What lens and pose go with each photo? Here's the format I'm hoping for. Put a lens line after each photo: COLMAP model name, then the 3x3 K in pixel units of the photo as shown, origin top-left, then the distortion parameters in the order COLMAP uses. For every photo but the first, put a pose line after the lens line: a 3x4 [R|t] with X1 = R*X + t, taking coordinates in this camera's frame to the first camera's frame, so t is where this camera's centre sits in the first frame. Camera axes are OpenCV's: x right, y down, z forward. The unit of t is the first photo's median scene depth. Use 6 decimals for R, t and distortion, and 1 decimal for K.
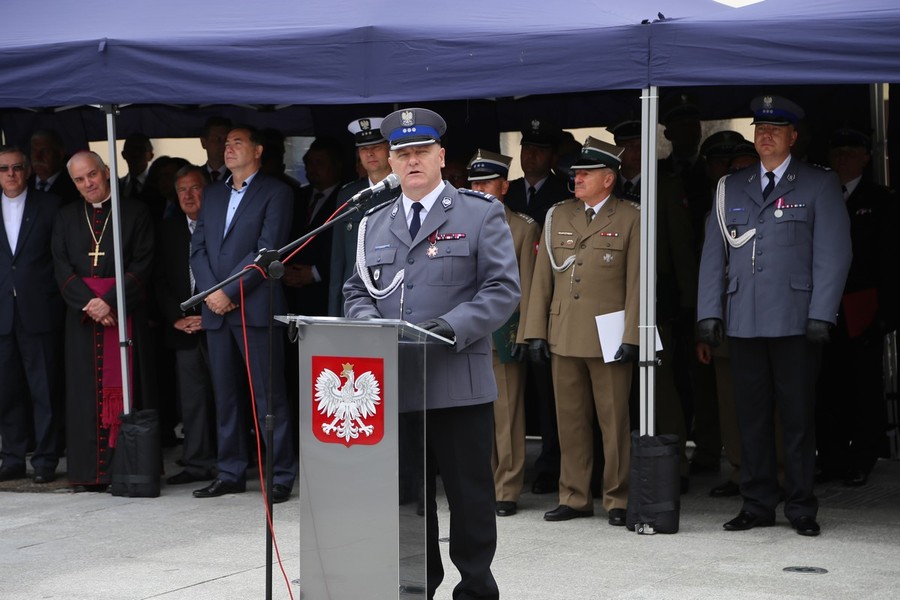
lens RADIAL K [[2552.8, 0, 450.0], [0, 2552.8, 300.0], [0, 0, 1]] dist [0.606481, 0.388126]
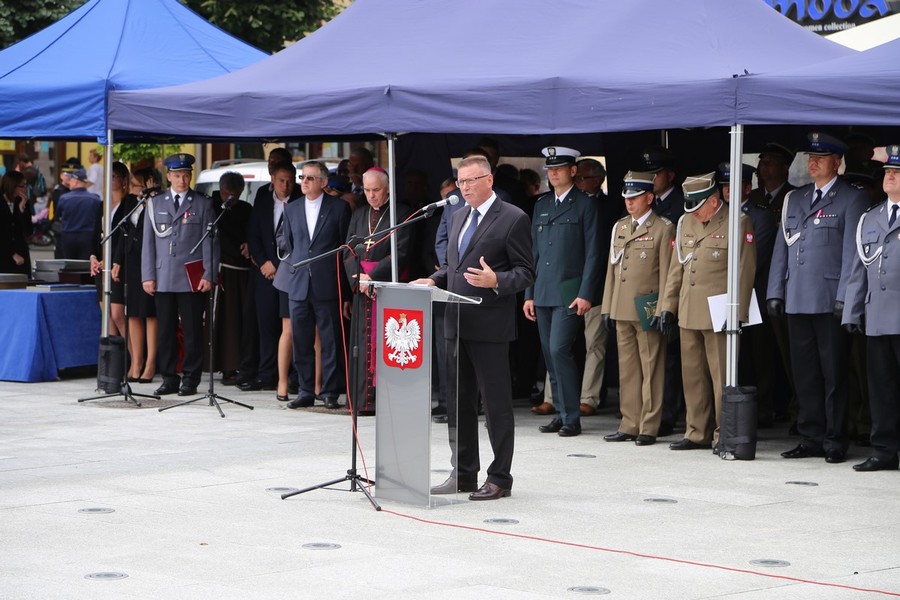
lens RADIAL K [[2552.8, 0, 450.0], [0, 2552.8, 300.0], [0, 0, 1]] dist [0.606481, 0.388126]
pose [[0.967630, 0.027068, -0.250916, 0.271312], [-0.027686, 0.999616, 0.001066, 0.010773], [0.250849, 0.005915, 0.968008, -0.331231]]
